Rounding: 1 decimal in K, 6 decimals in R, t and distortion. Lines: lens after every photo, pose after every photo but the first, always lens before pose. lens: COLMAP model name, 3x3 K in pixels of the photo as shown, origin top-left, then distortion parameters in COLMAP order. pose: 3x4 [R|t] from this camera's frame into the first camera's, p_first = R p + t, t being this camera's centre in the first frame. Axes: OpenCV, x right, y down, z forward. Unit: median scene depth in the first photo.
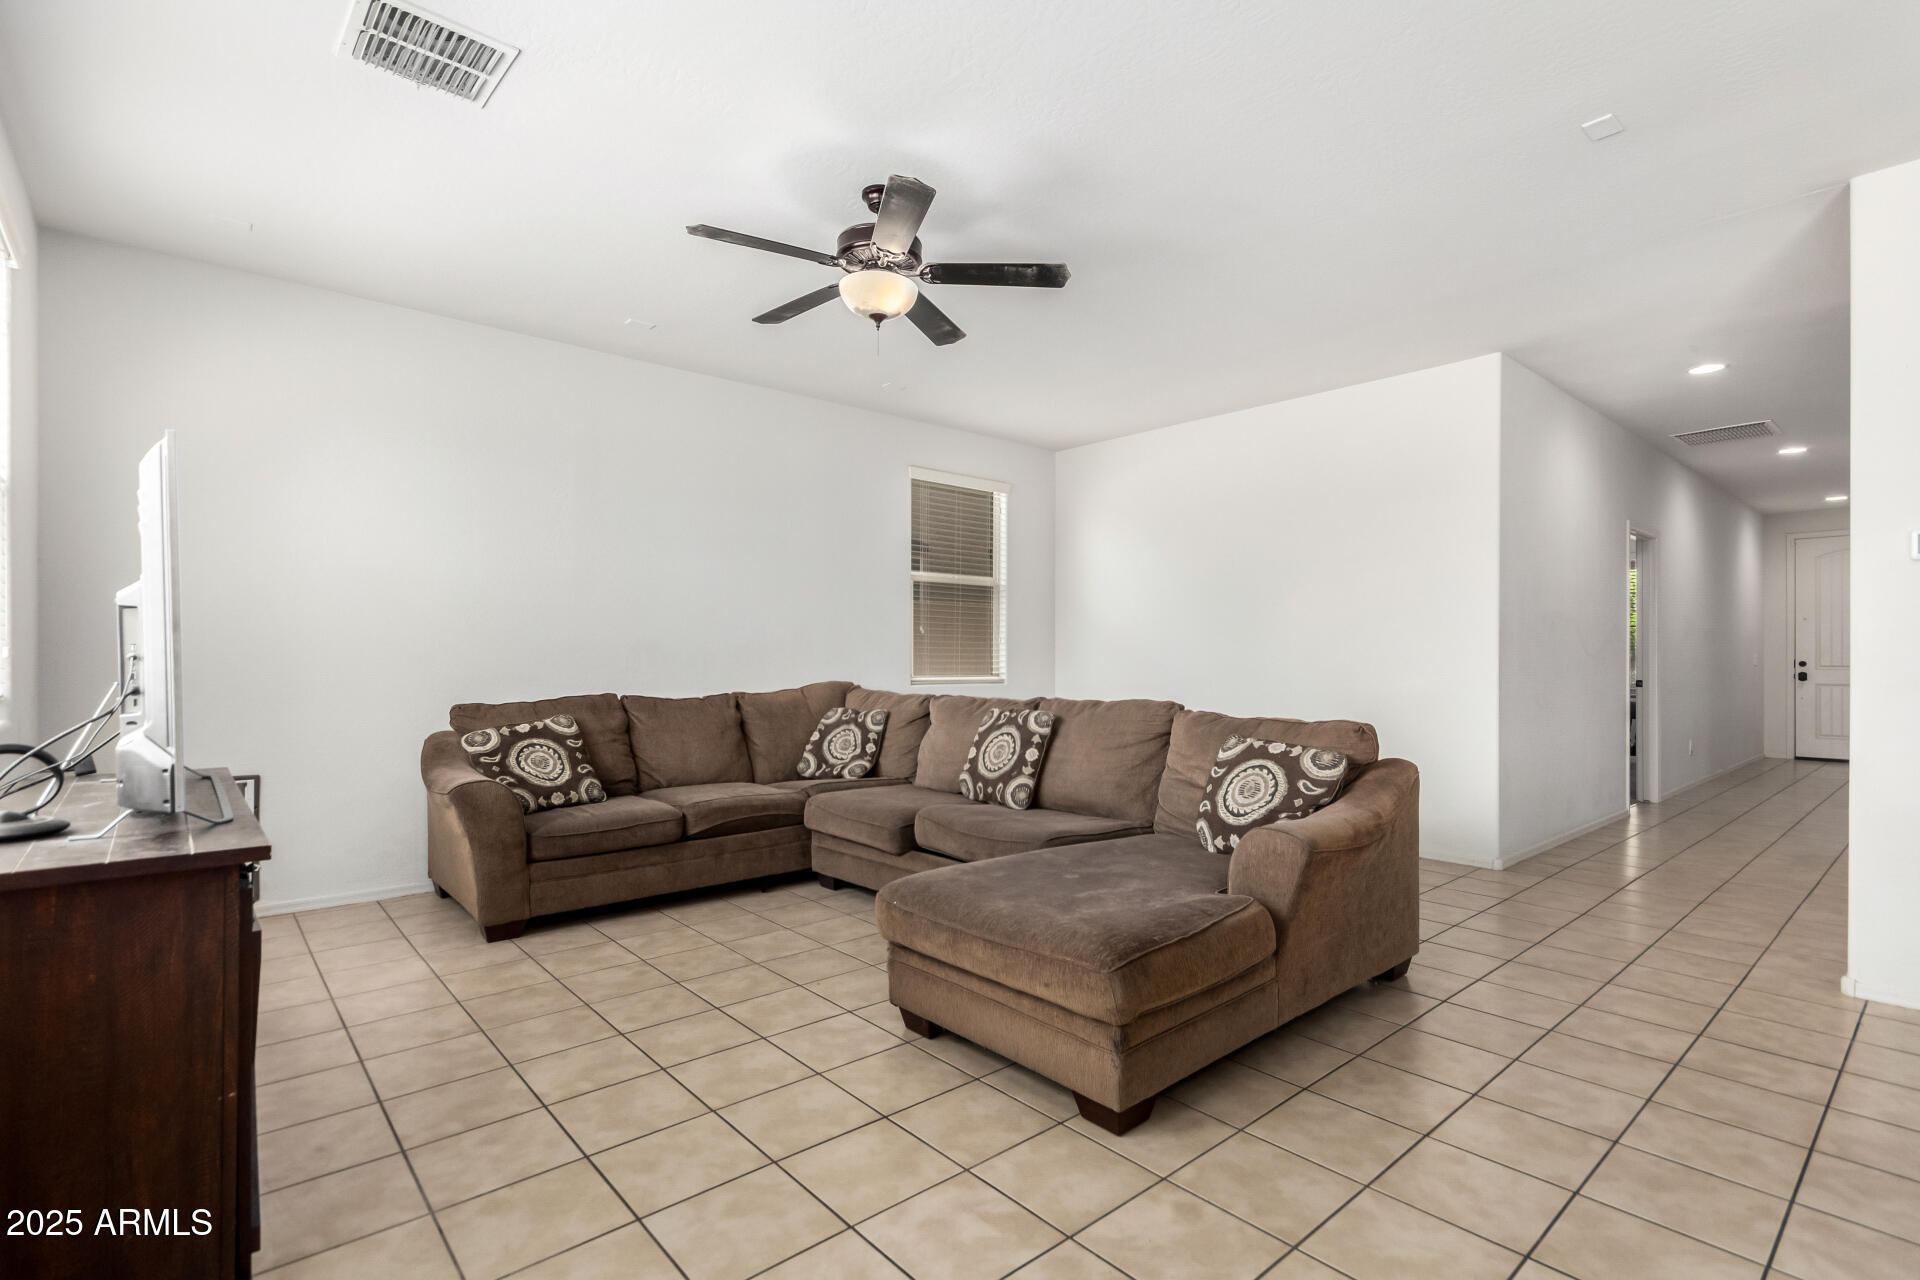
lens RADIAL K [[901.2, 0, 983.6], [0, 901.2, 654.0], [0, 0, 1]] dist [-0.000627, -0.000006]
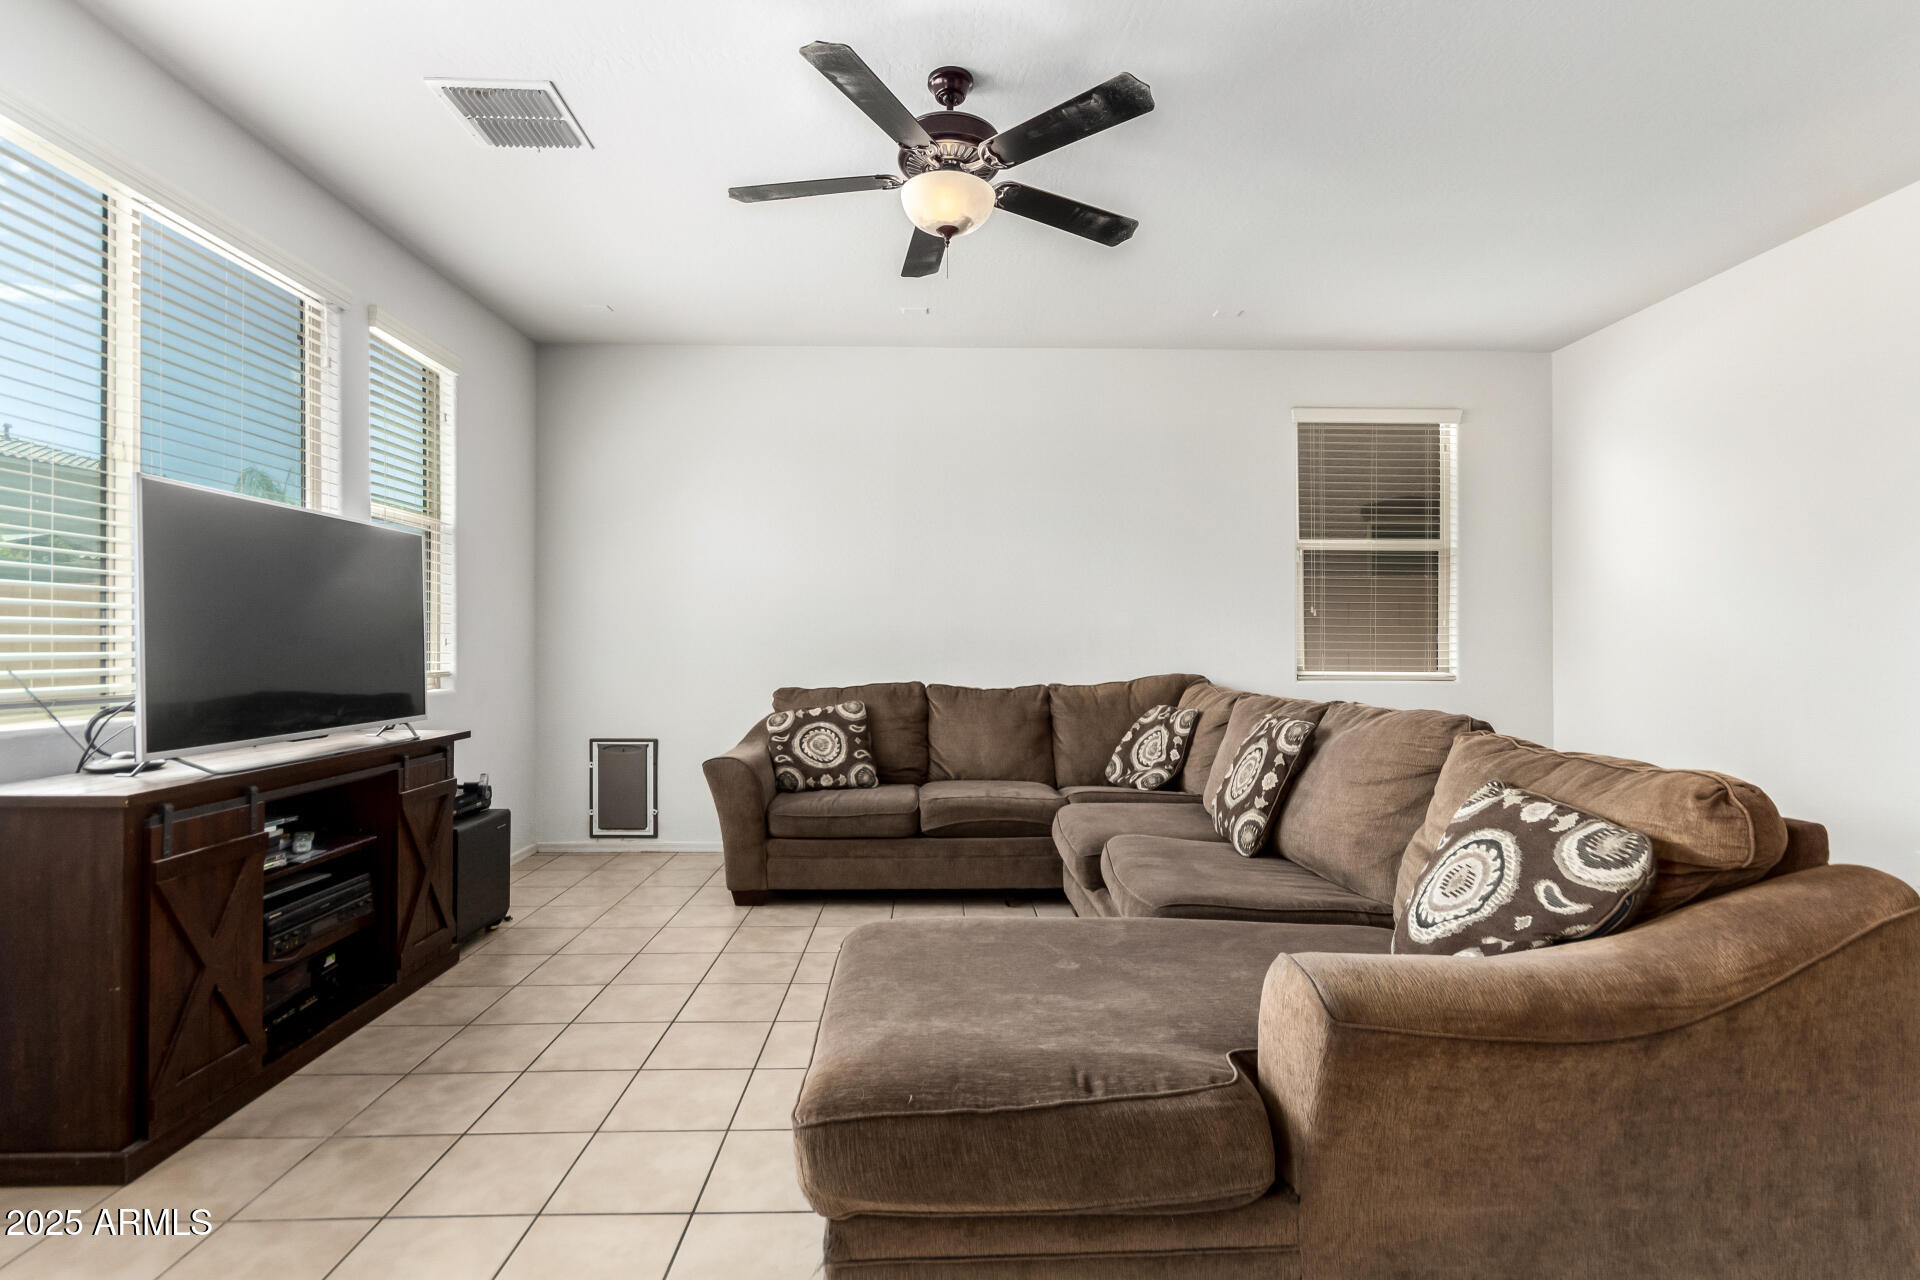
lens RADIAL K [[908.2, 0, 960.0], [0, 908.2, 640.0], [0, 0, 1]] dist [0.003019, 0.000588]
pose [[0.760702, -0.006022, -0.649074, 0.324143], [0.002871, 0.999978, -0.005912, 0.003335], [0.649095, 0.002634, 0.760703, 0.286354]]
